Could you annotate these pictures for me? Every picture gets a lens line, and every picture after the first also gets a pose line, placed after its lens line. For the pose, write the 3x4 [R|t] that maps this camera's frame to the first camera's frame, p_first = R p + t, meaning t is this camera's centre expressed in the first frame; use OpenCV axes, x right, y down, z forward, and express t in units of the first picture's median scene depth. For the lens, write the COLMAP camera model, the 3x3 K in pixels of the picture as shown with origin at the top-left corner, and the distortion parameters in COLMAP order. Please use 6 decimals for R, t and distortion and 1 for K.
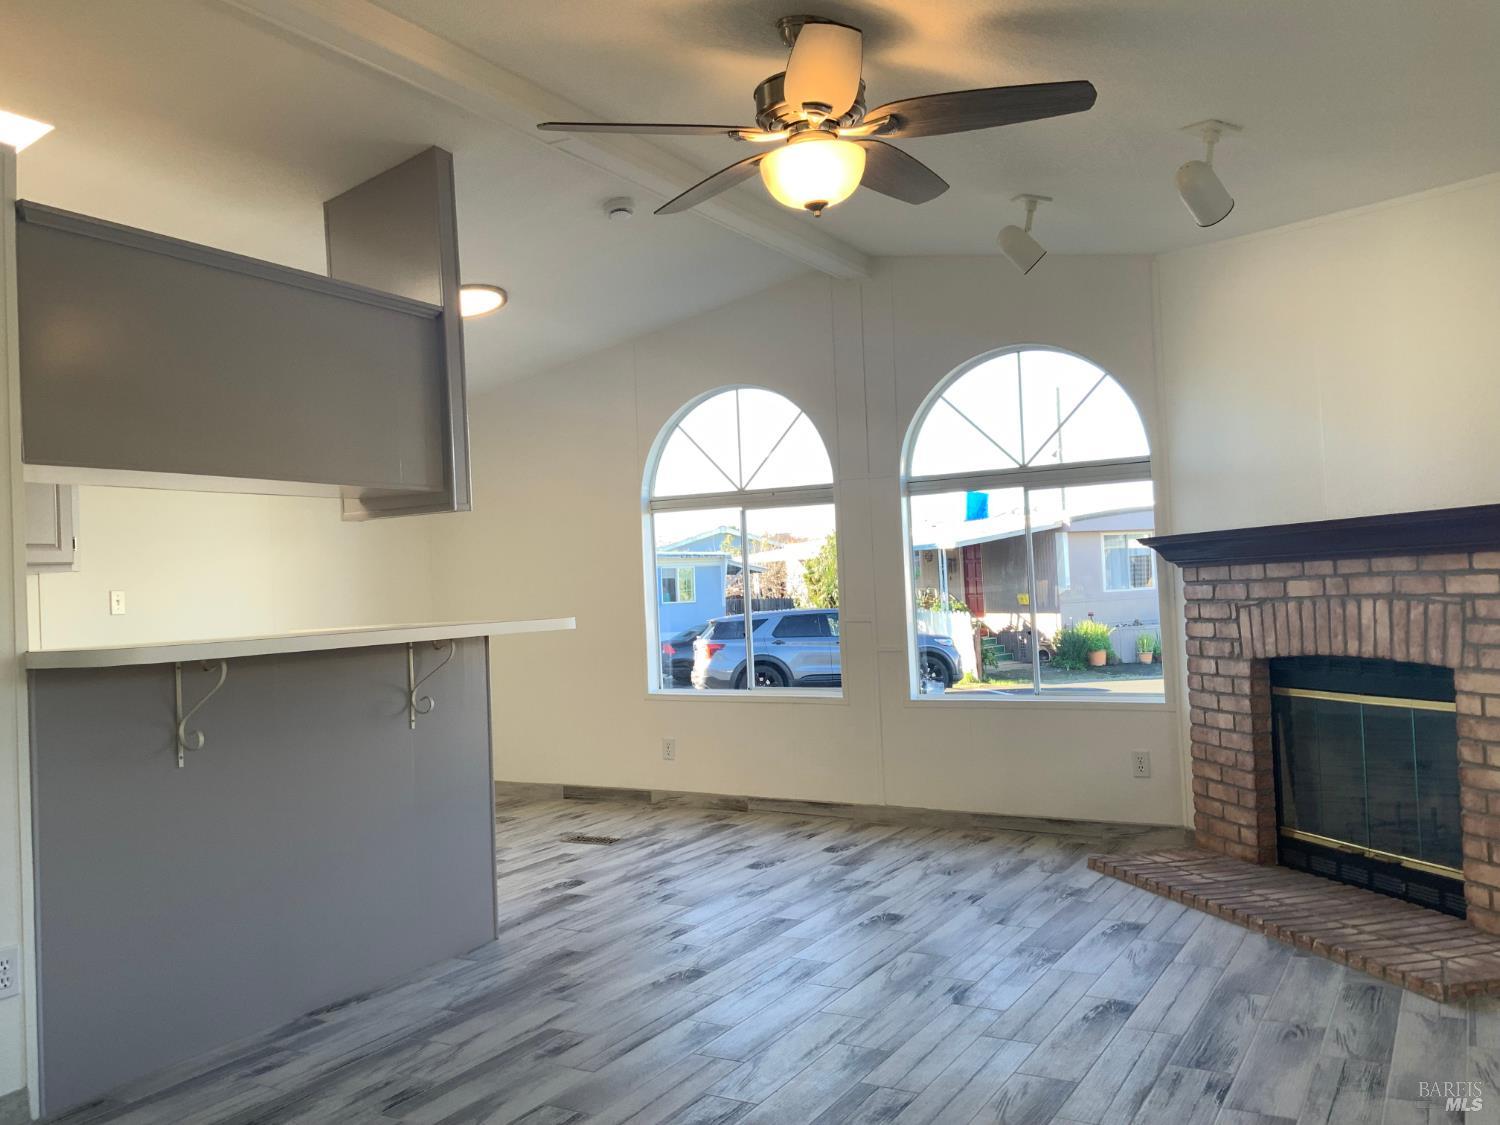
lens RADIAL K [[1237.4, 0, 756.2], [0, 1237.4, 555.2], [0, 0, 1]] dist [0.098643, -0.084911]
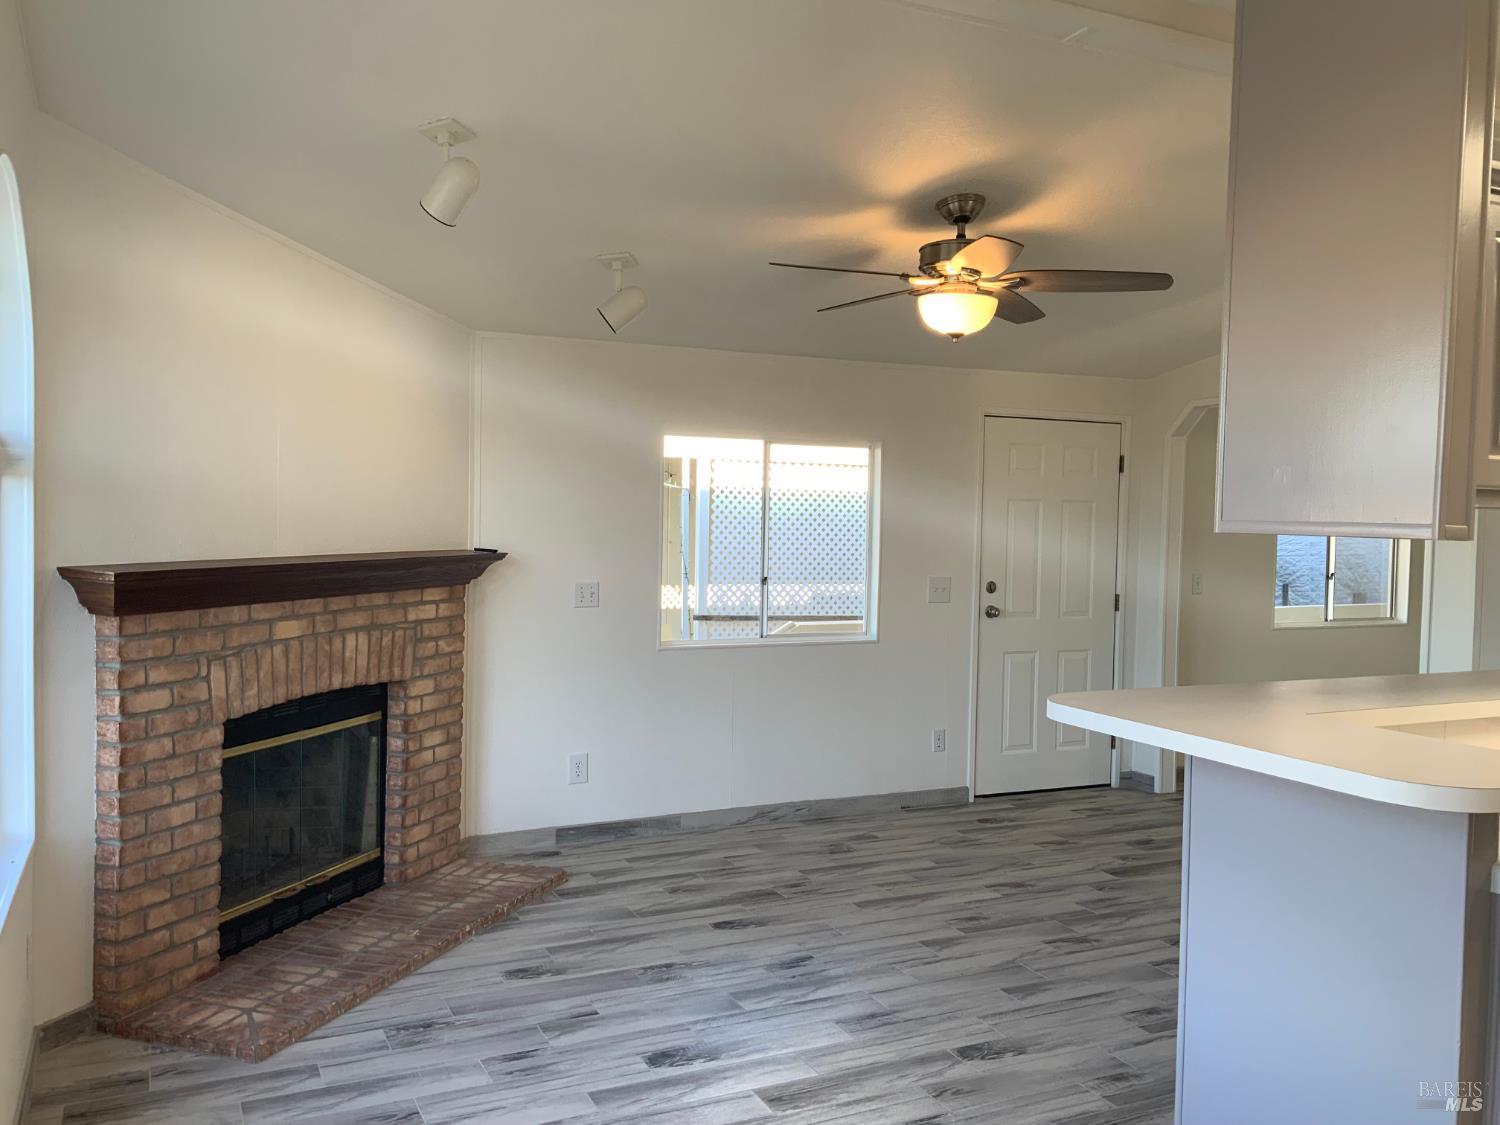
lens RADIAL K [[1237.4, 0, 756.2], [0, 1237.4, 555.2], [0, 0, 1]] dist [0.098643, -0.084911]
pose [[-0.821594, 0.008116, 0.570015, -0.421988], [-0.000402, 0.999890, -0.014816, -0.016260], [-0.570073, -0.012402, -0.821501, 1.735711]]
